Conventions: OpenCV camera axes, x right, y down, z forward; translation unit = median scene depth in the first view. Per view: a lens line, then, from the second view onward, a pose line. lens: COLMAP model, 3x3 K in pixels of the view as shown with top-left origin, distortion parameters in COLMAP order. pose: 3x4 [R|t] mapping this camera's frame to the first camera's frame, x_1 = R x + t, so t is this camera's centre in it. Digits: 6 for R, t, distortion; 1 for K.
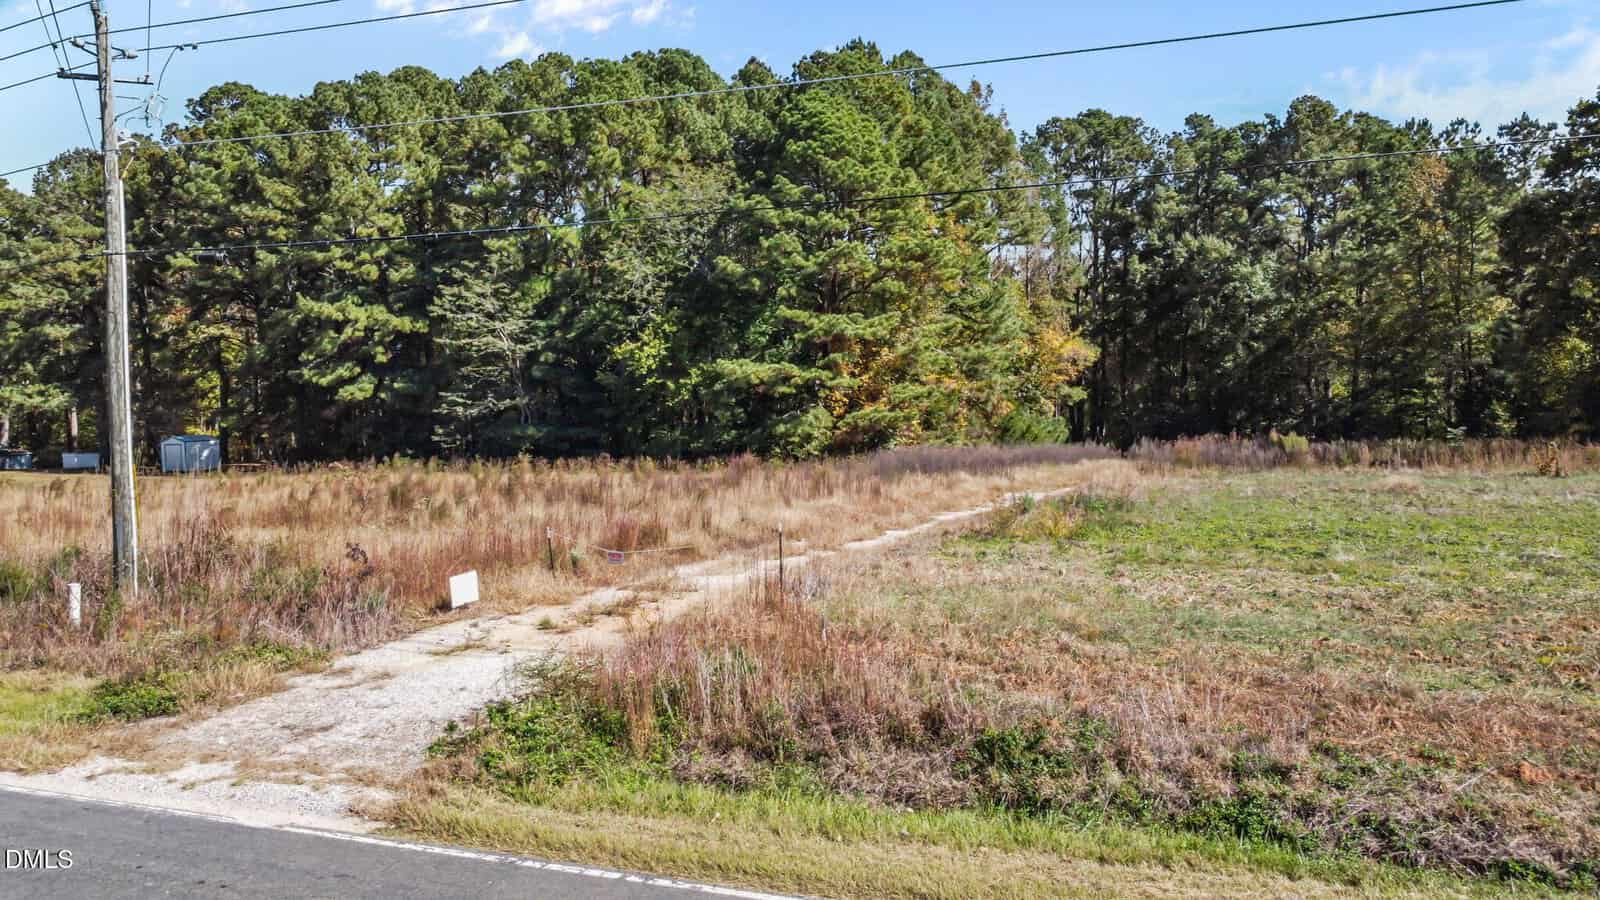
lens RADIAL K [[1232.0, 0, 800.0], [0, 1232.0, 450.0], [0, 0, 1]] dist [-0.002717, 0.000358]
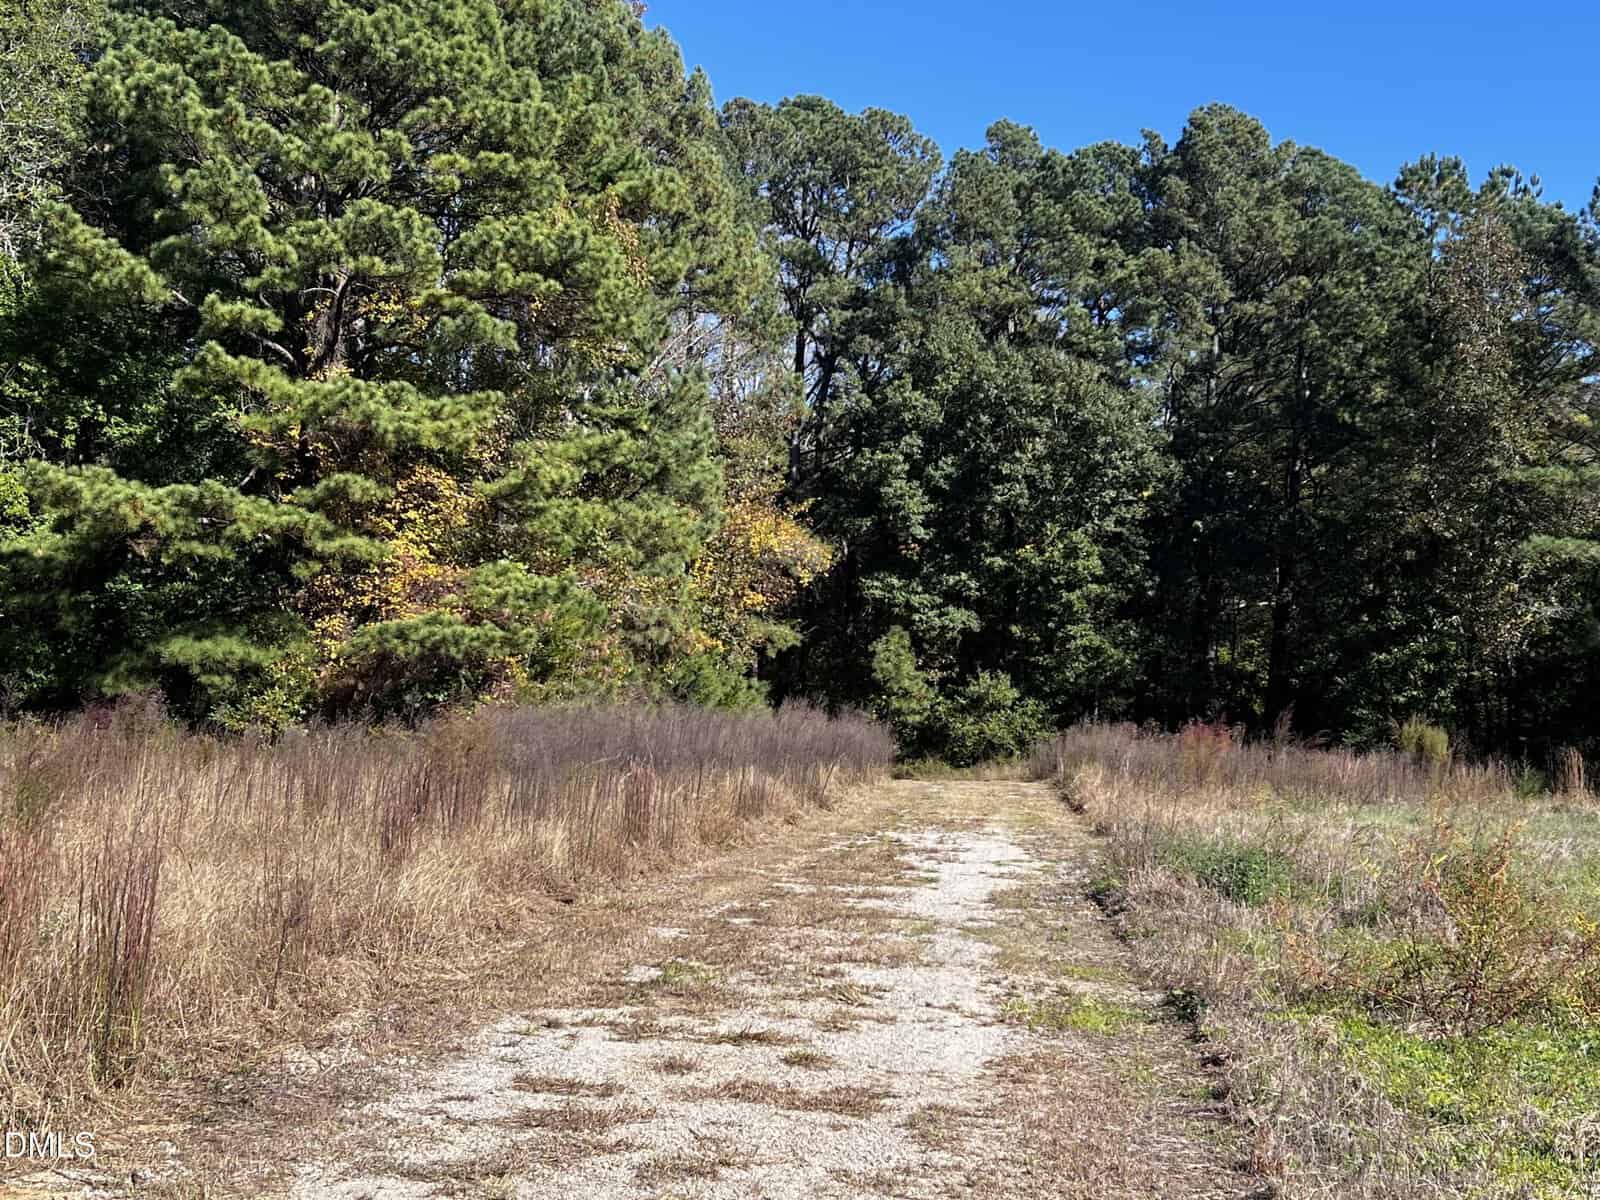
lens RADIAL K [[1897.4, 0, 800.0], [0, 1897.4, 600.0], [0, 0, 1]] dist [0.011343, -0.000448]
pose [[0.933797, 0.065091, 0.351834, -0.045564], [-0.033143, 0.994821, -0.096082, 0.015852], [-0.356266, 0.078061, 0.931118, 0.373431]]
